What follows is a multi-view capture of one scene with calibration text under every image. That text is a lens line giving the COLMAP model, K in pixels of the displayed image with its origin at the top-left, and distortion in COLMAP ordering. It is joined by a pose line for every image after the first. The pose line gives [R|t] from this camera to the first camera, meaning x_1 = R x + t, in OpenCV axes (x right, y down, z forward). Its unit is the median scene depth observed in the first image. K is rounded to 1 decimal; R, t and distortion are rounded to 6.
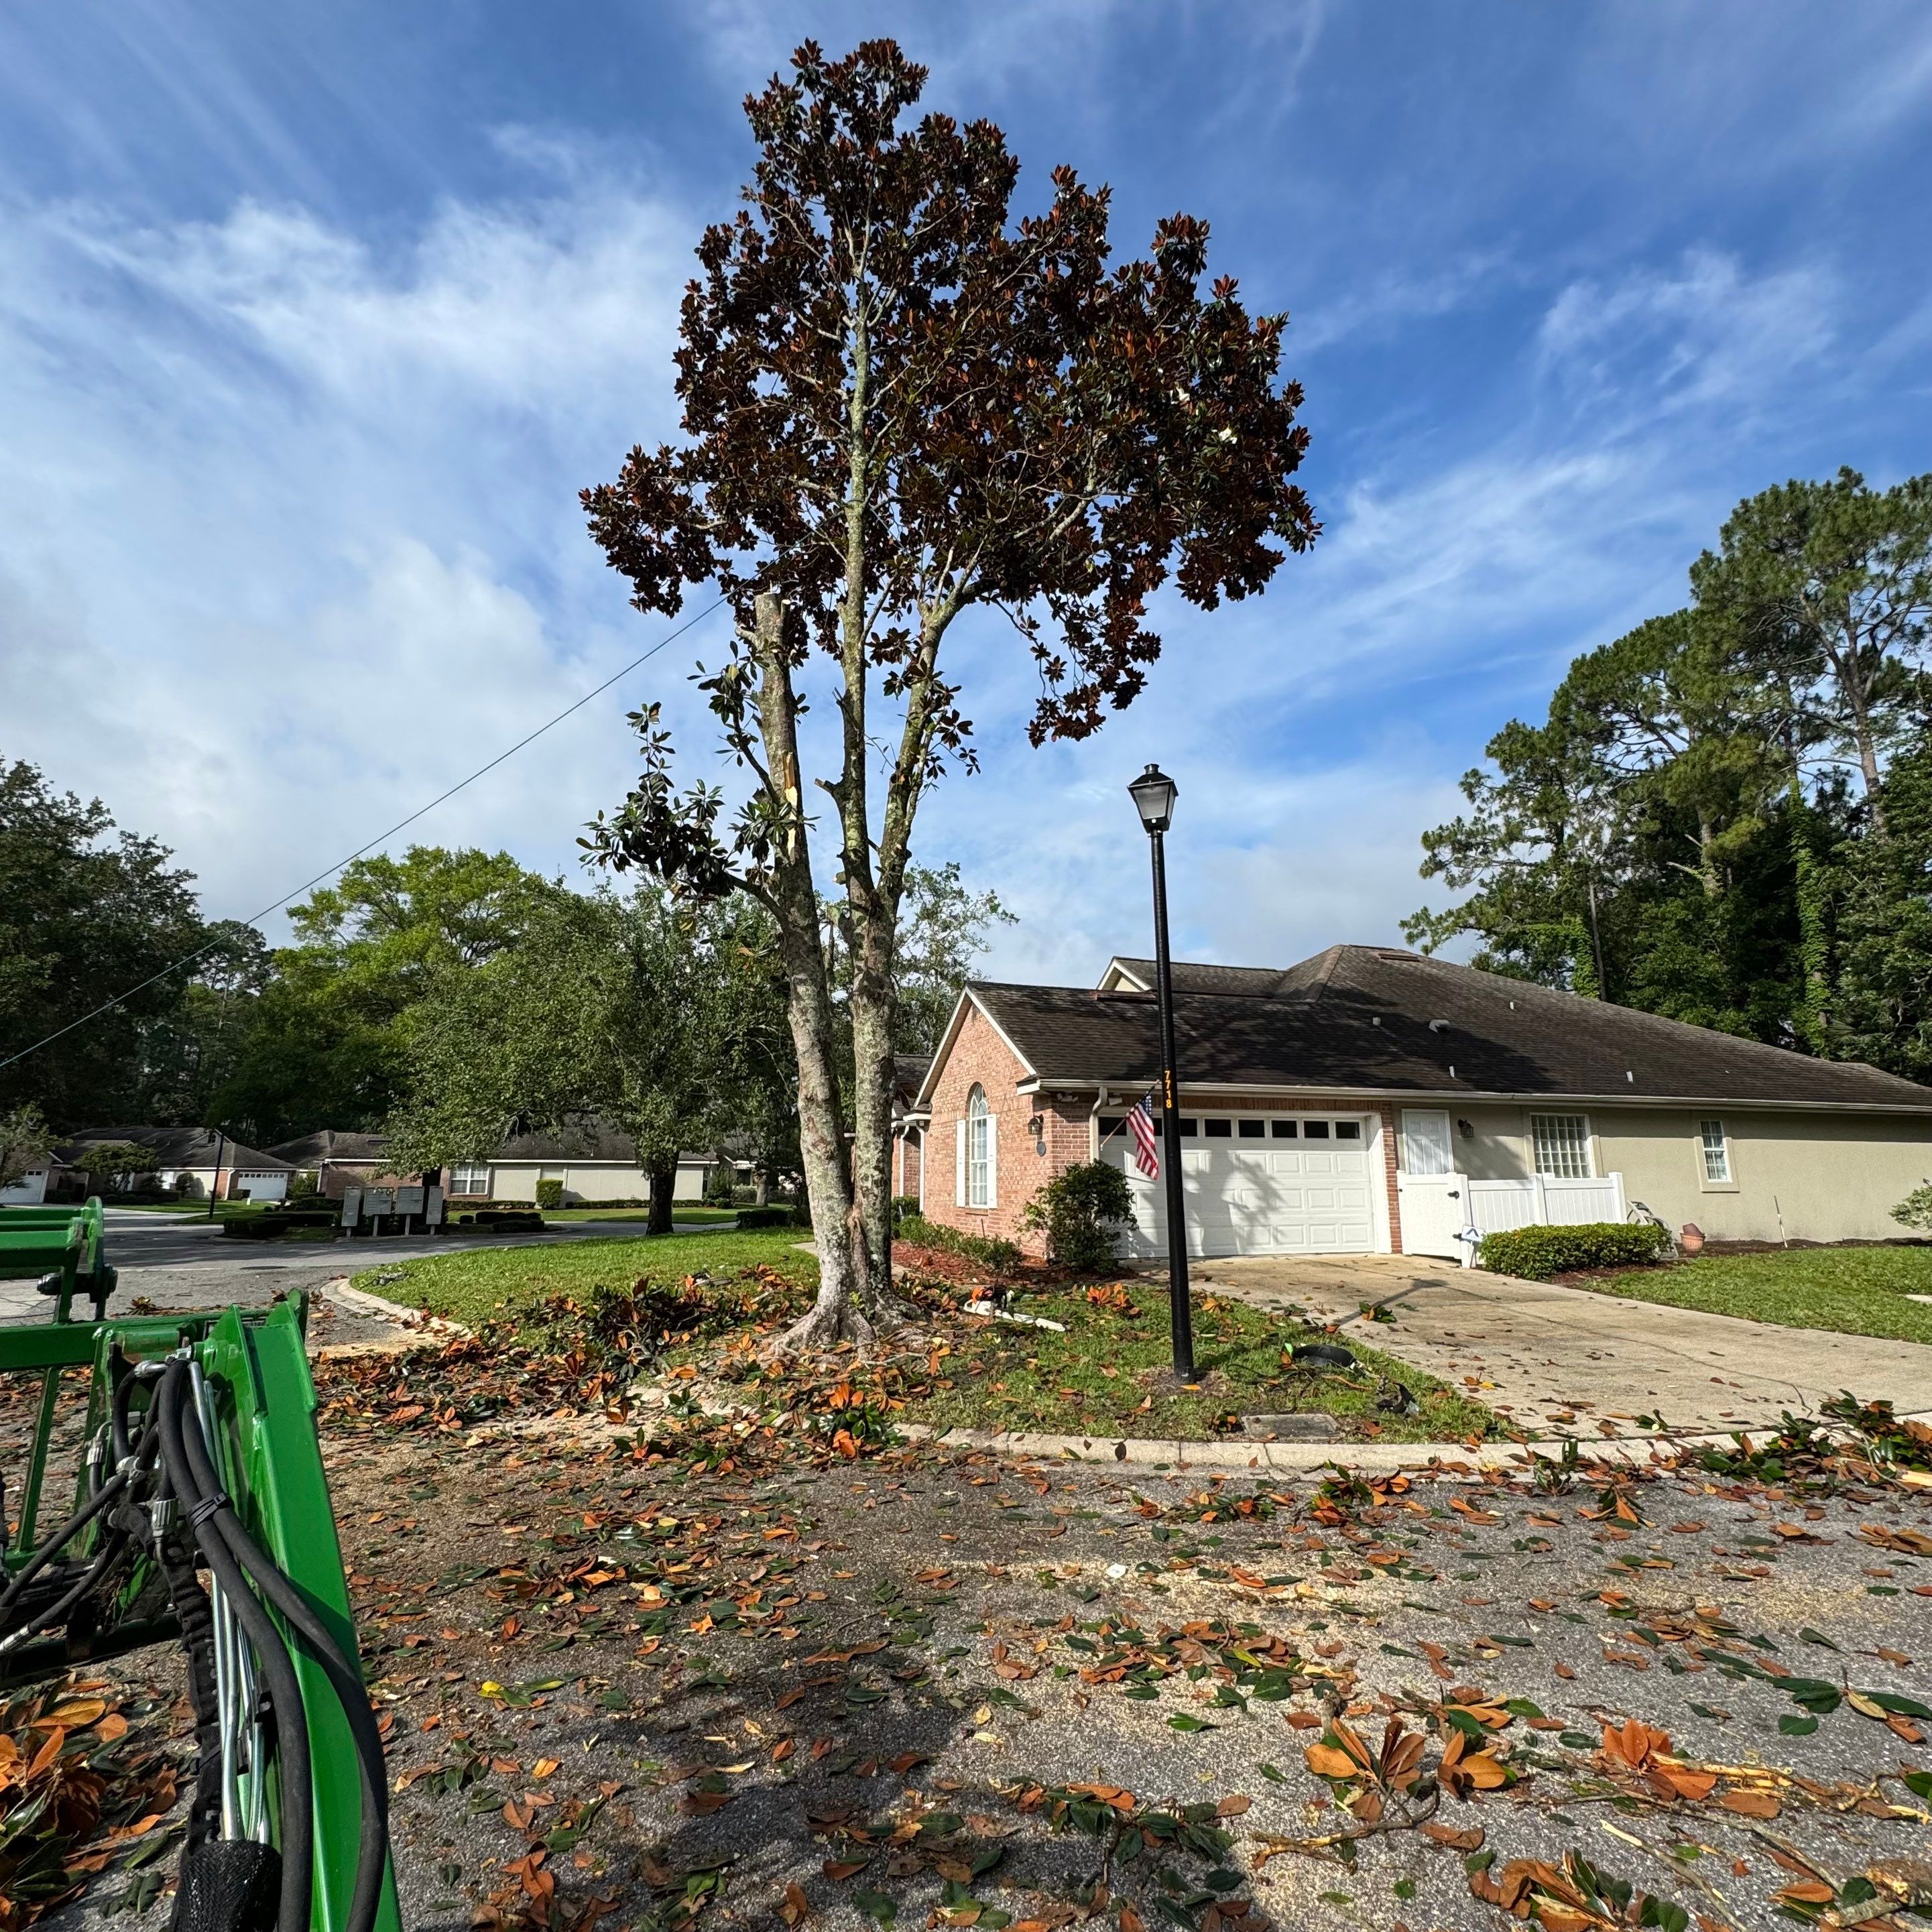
lens RADIAL K [[1012.6, 0, 968.8], [0, 1012.6, 973.3], [0, 0, 1]] dist [-0.006837, -0.000021]
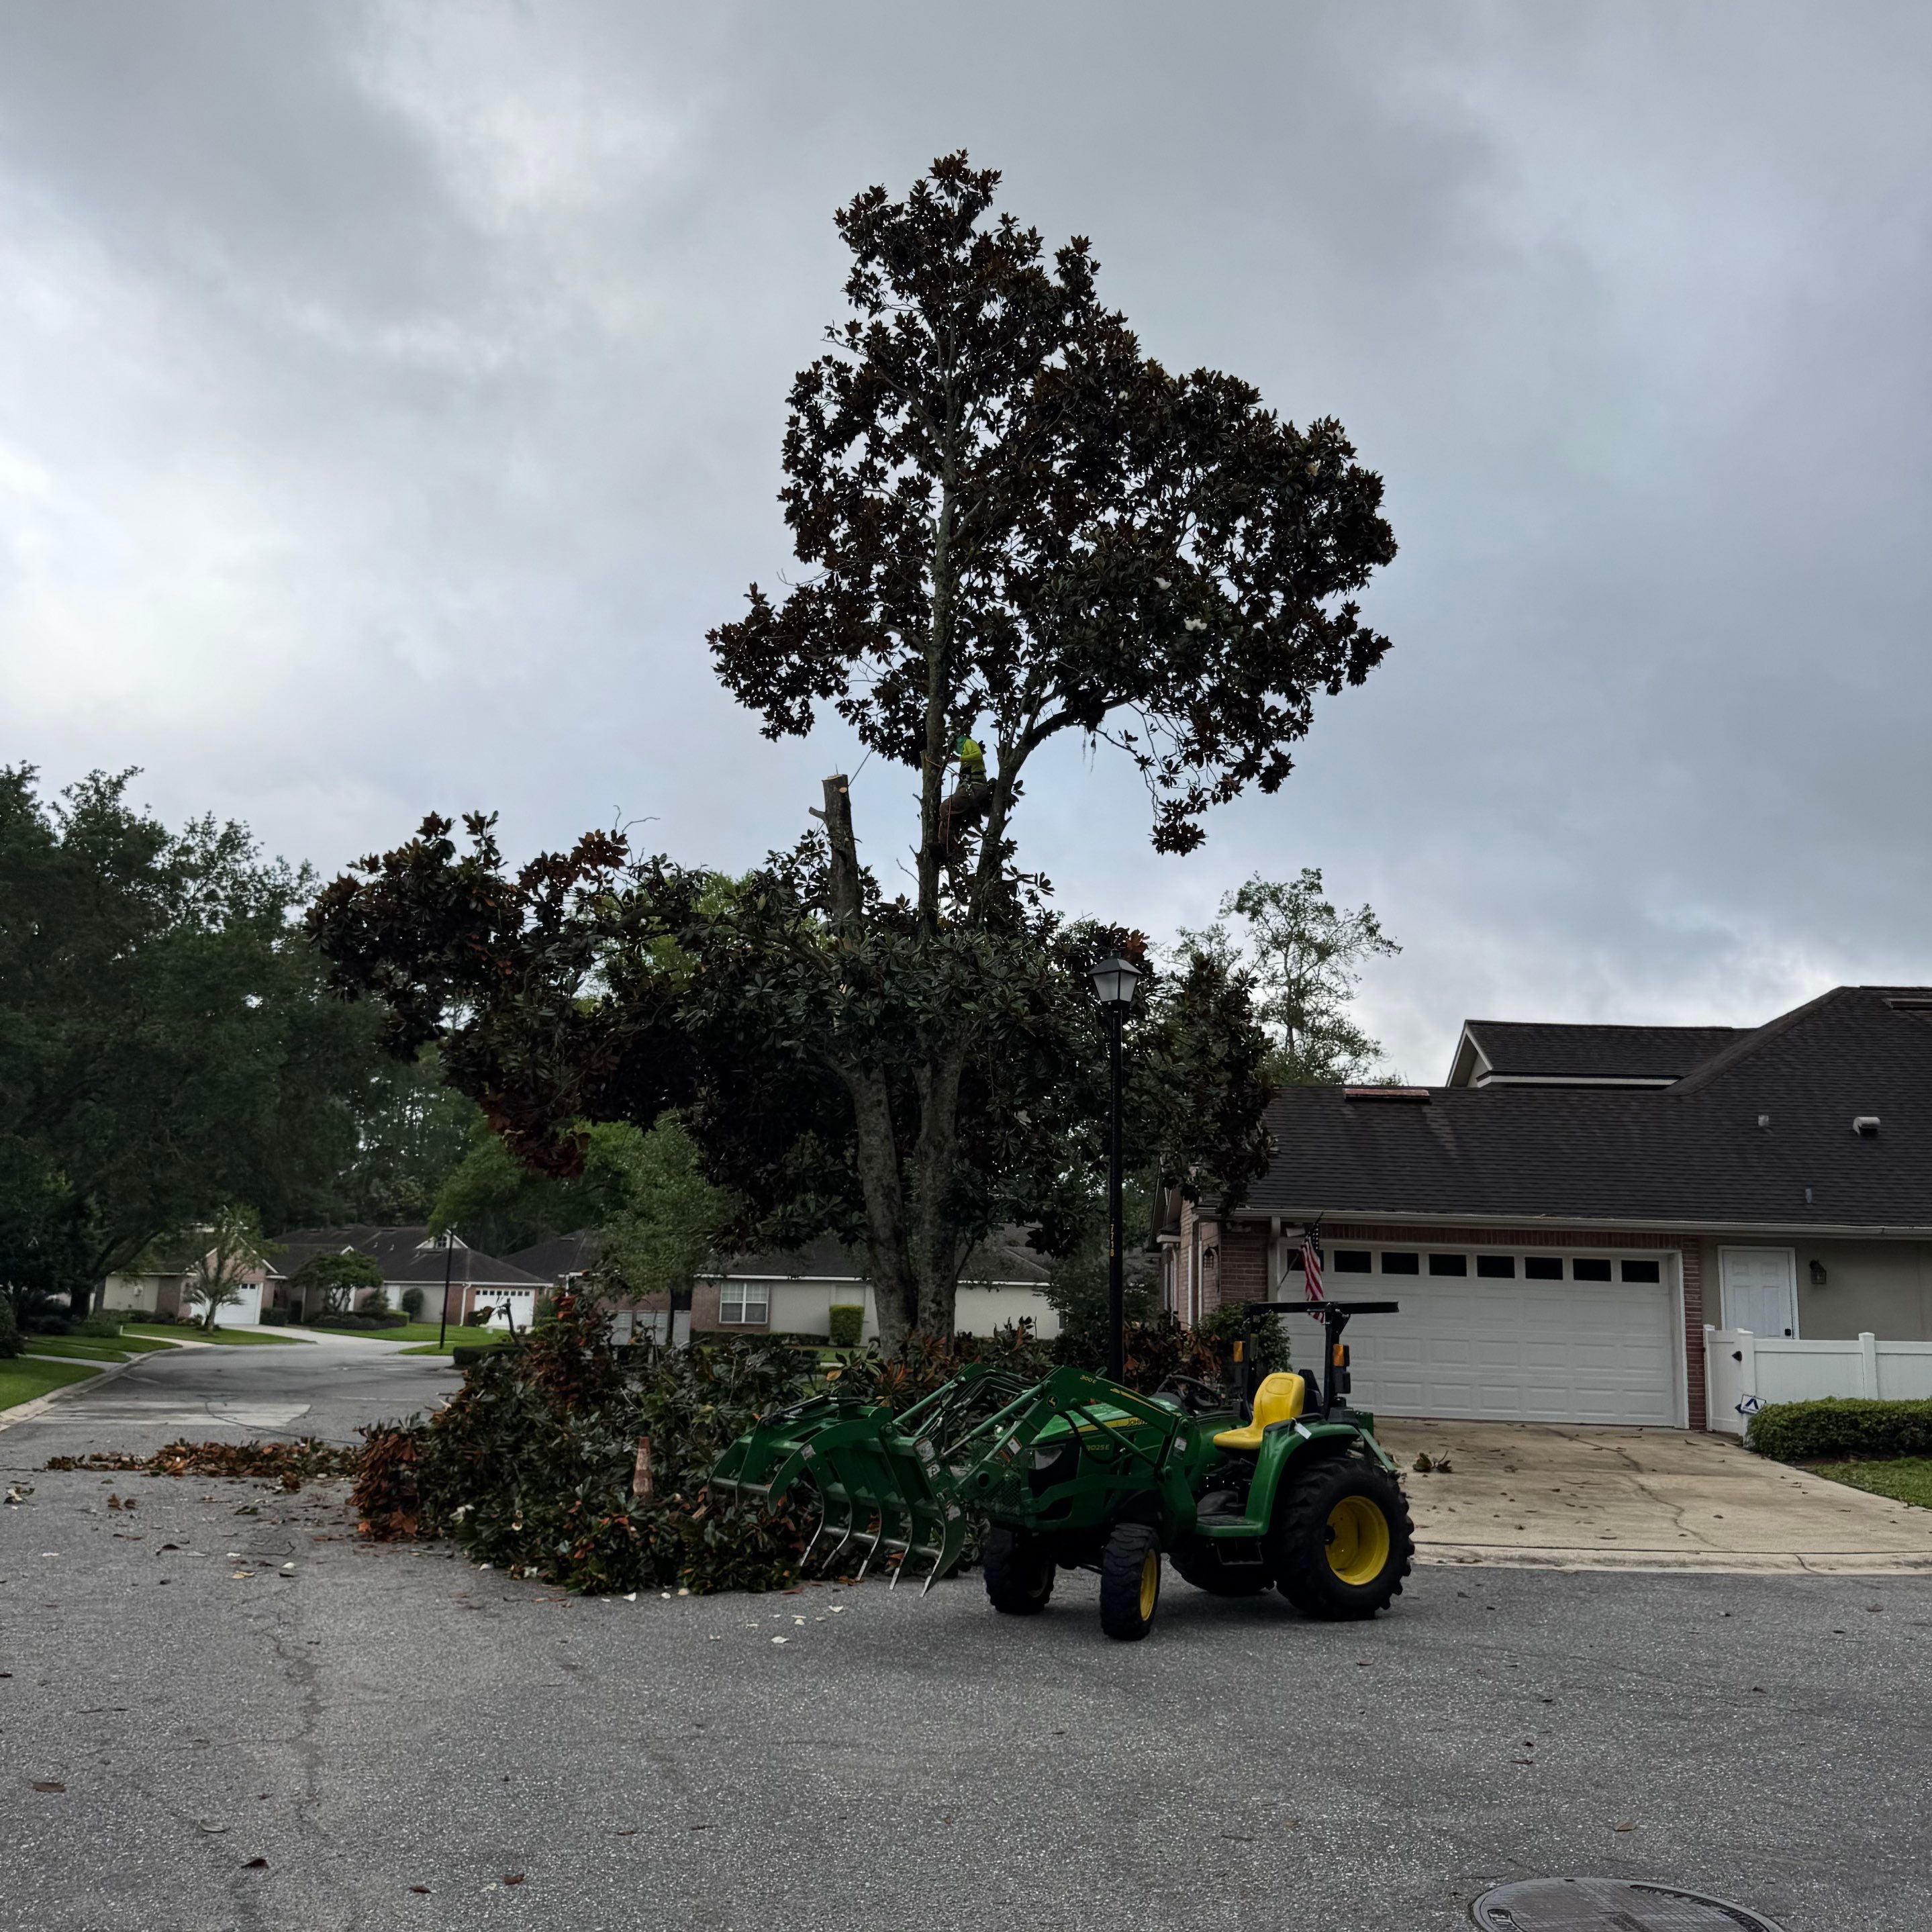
lens RADIAL K [[1762.9, 0, 977.4], [0, 1762.9, 998.7], [0, 0, 1]] dist [0.173457, -0.355284]
pose [[0.939145, -0.034529, -0.341781, 0.221476], [0.042886, 0.998937, 0.016923, -0.060101], [0.340834, -0.030551, 0.939627, -0.283409]]
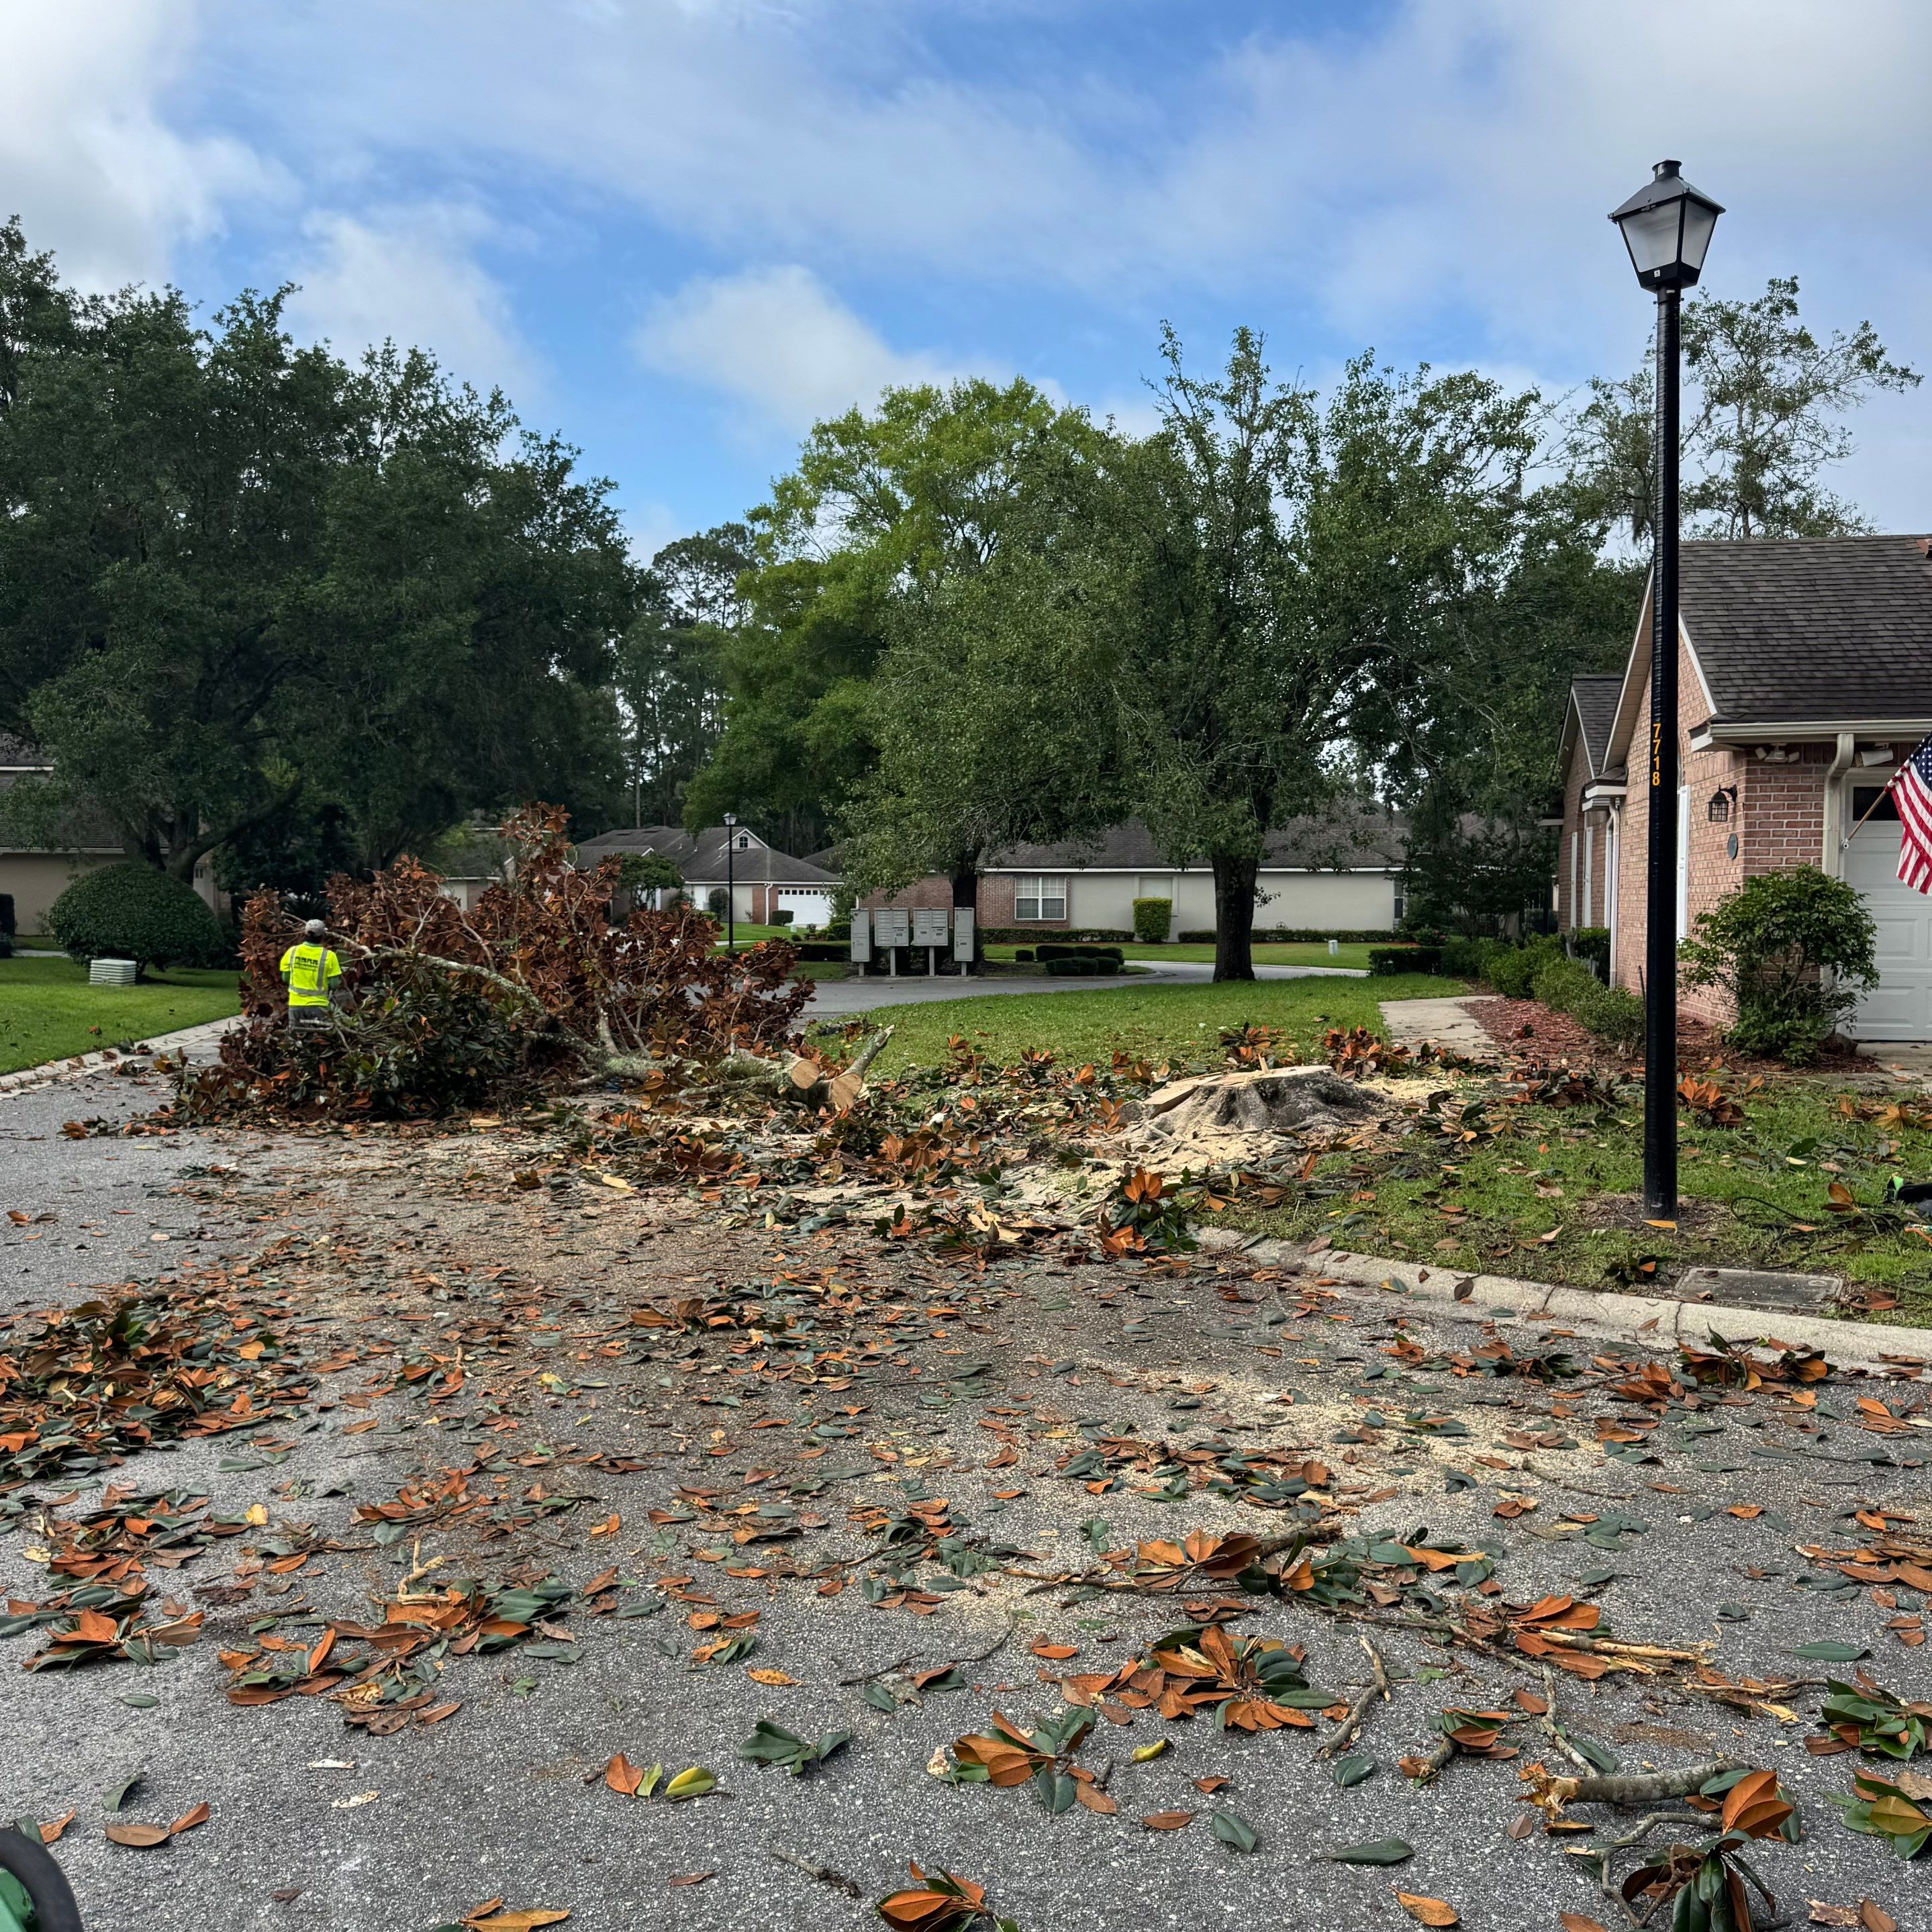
lens RADIAL K [[1762.9, 0, 977.4], [0, 1762.9, 998.7], [0, 0, 1]] dist [0.173457, -0.355284]
pose [[0.866533, 0.030416, -0.498193, 0.111632], [0.097817, 0.968437, 0.229263, -0.008125], [0.489441, -0.247396, 0.836207, -0.033538]]
